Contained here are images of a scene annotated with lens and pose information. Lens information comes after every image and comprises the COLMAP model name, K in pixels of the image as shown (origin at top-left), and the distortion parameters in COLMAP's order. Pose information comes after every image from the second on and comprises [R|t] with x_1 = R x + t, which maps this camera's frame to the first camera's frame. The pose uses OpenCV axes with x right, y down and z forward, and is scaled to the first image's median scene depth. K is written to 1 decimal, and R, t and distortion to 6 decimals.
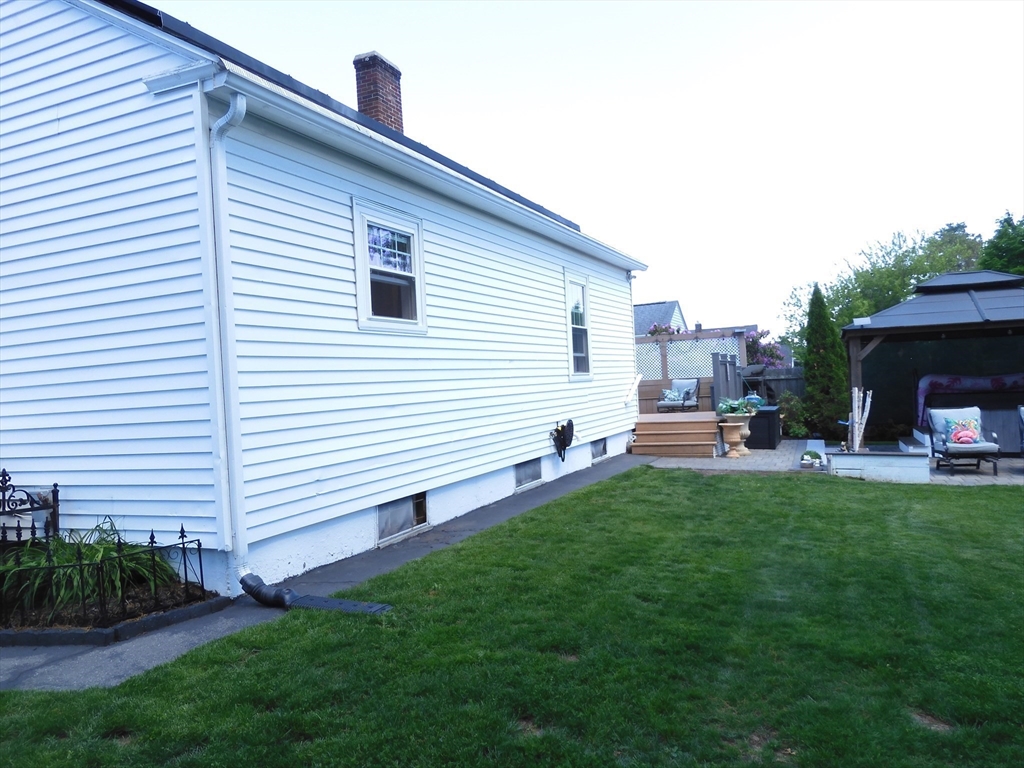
lens RADIAL K [[745.8, 0, 512.0], [0, 745.8, 384.0], [0, 0, 1]] dist [0.010724, -0.006176]
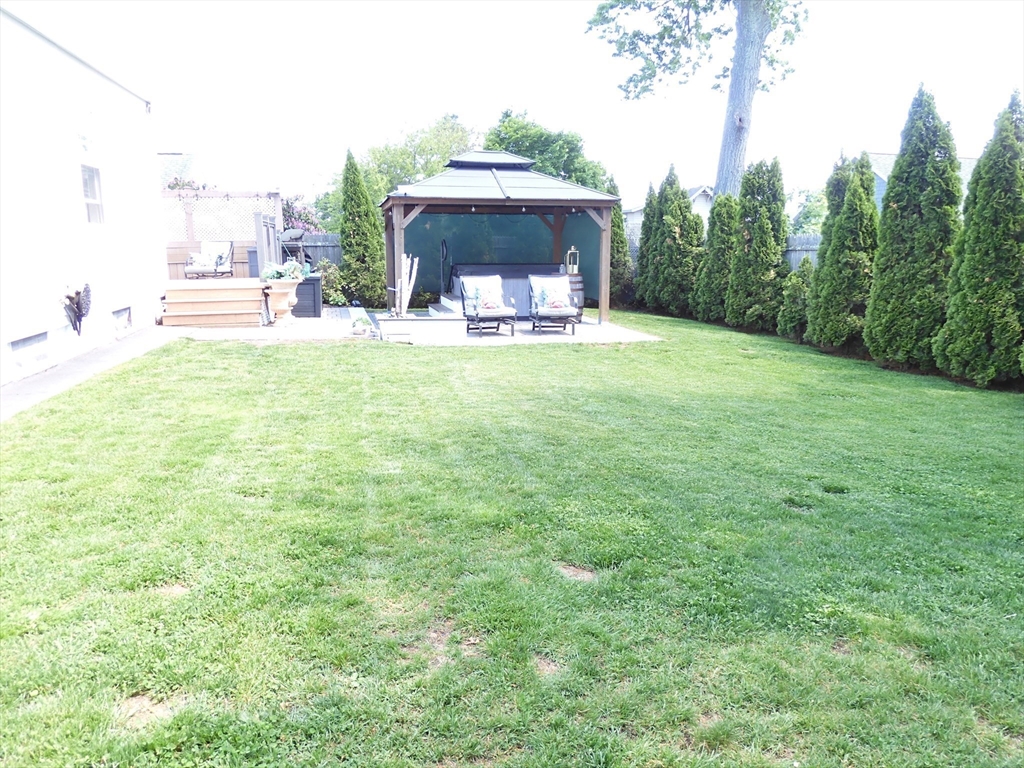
lens RADIAL K [[745.3, 0, 512.0], [0, 745.3, 384.0], [0, 0, 1]] dist [0.032053, -0.001995]
pose [[0.814089, -0.070142, 0.576489, -0.031338], [-0.030054, 0.986261, 0.162440, 0.013312], [-0.579962, -0.149566, 0.800796, 0.104354]]
